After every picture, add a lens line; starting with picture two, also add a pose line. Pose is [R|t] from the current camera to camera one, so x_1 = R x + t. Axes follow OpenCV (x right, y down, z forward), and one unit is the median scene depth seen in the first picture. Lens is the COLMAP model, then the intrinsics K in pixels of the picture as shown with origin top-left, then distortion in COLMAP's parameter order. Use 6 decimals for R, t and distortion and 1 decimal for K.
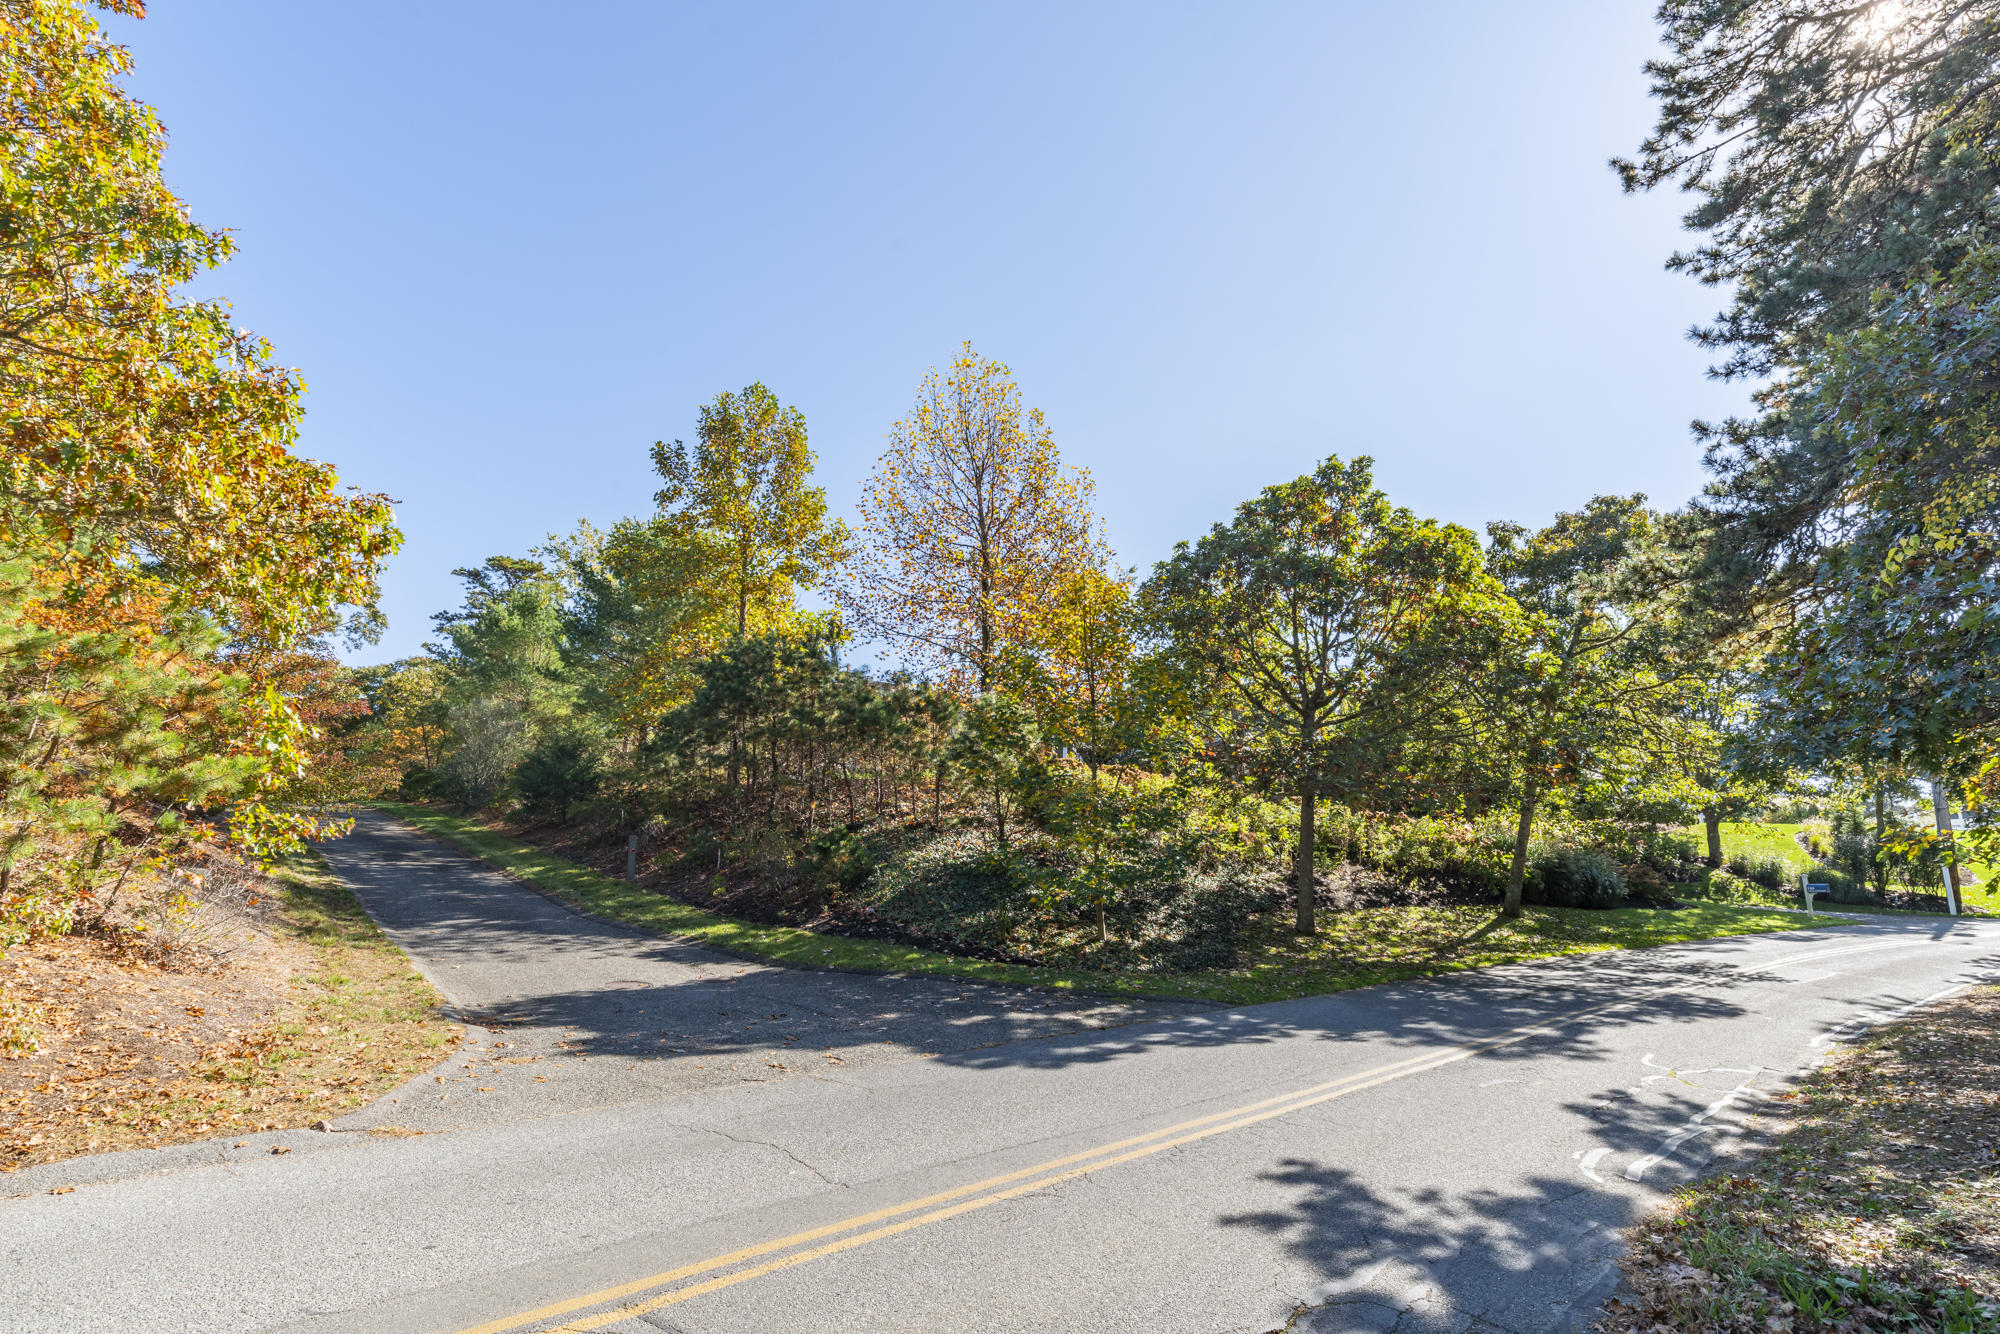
lens RADIAL K [[956.0, 0, 1000.0], [0, 956.0, 667.0], [0, 0, 1]] dist [0.001623, 0.000114]
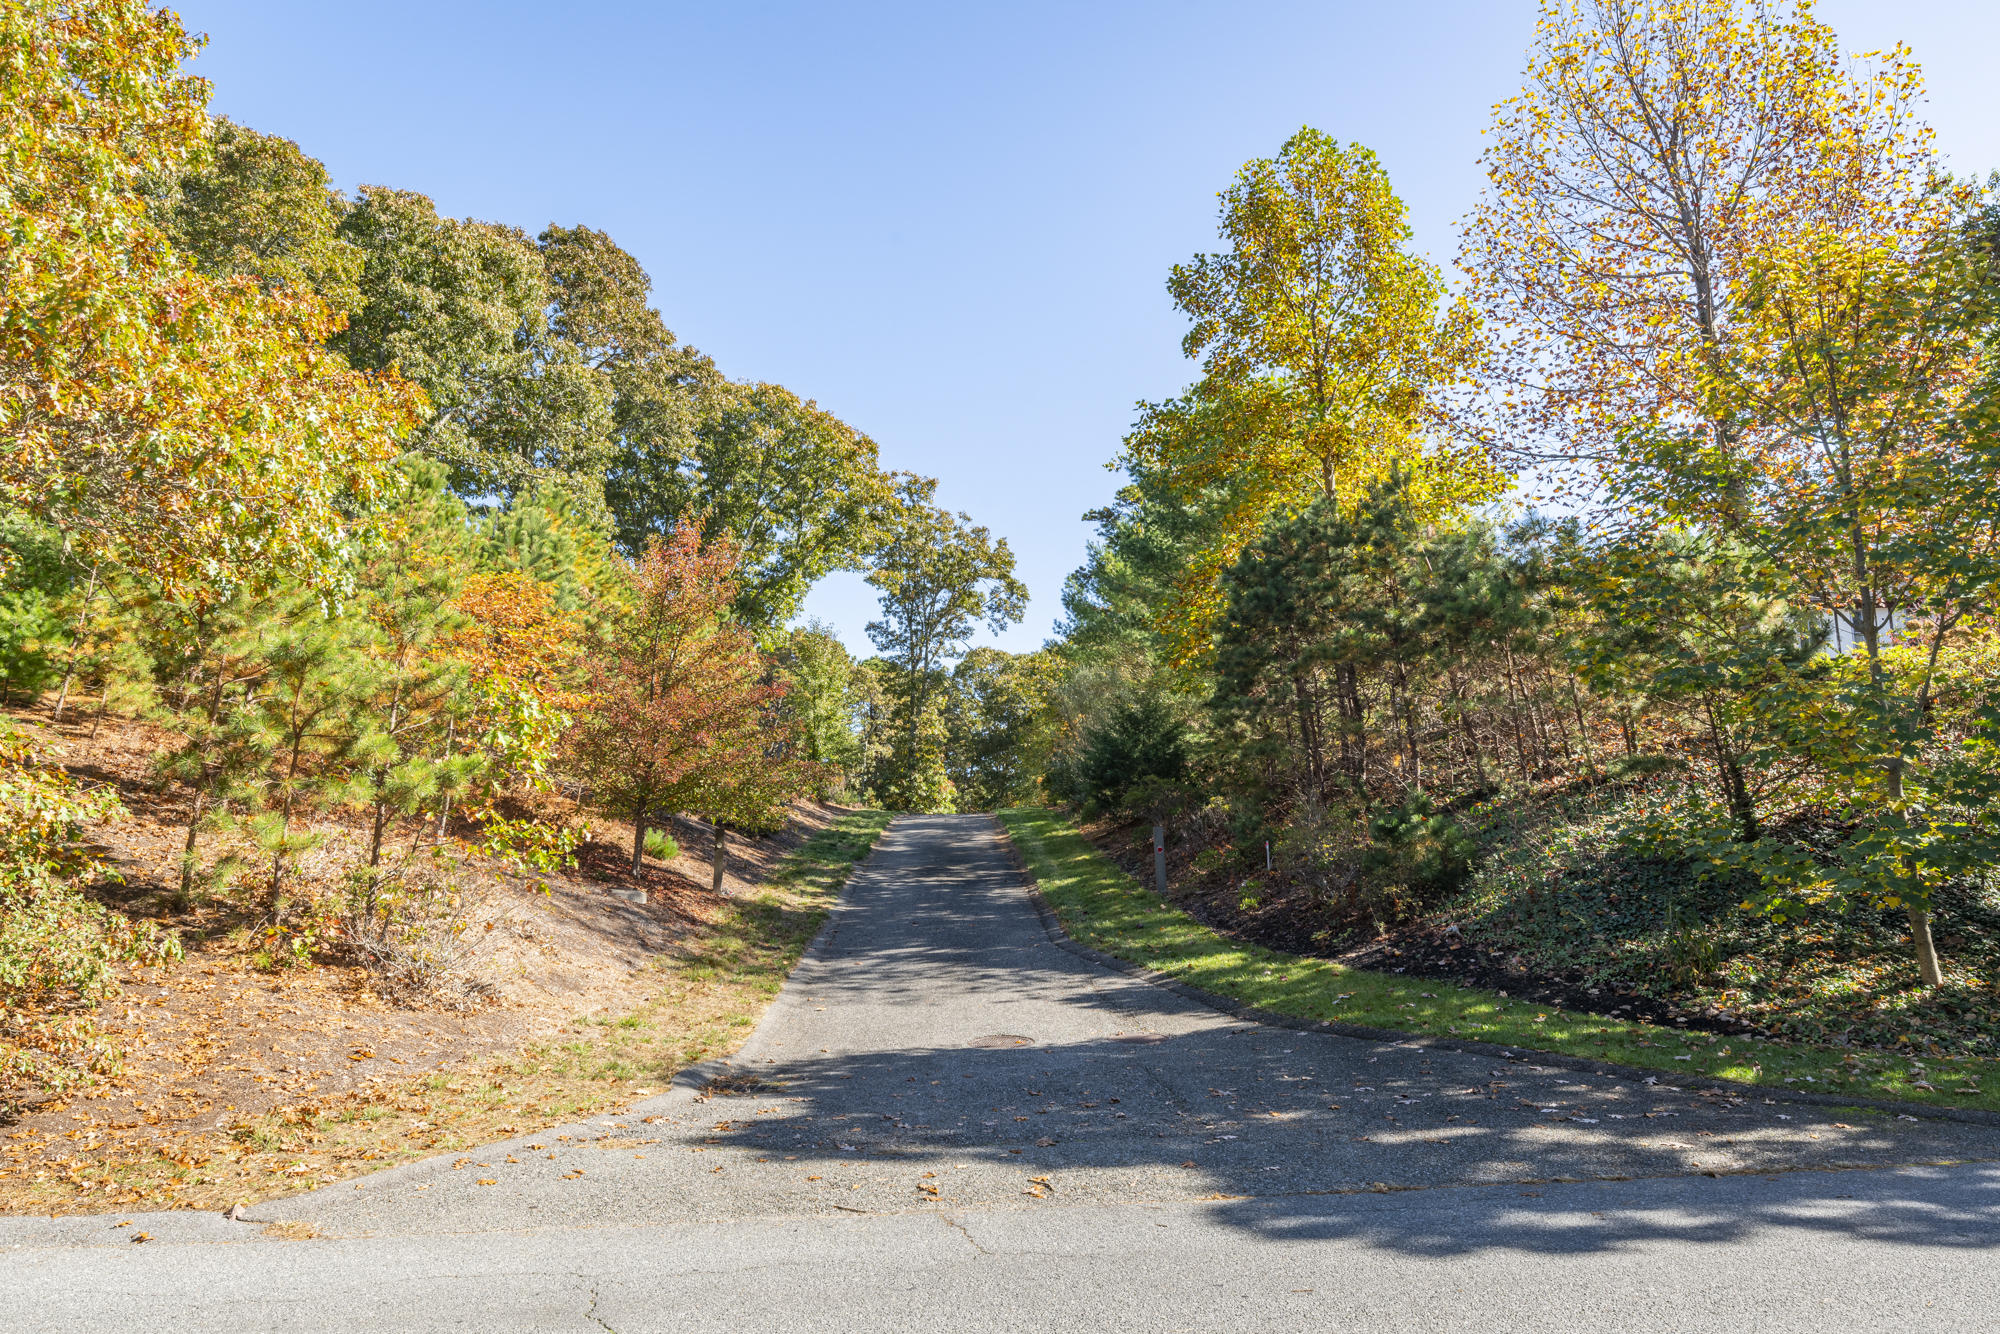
lens RADIAL K [[1358.3, 0, 1000.0], [0, 1358.3, 667.0], [0, 0, 1]] dist [0.003198, -0.001777]
pose [[0.784660, -0.129566, -0.606235, 0.157717], [0.162226, 0.986753, -0.000919, 0.049420], [0.598324, -0.097626, 0.795285, 0.180058]]
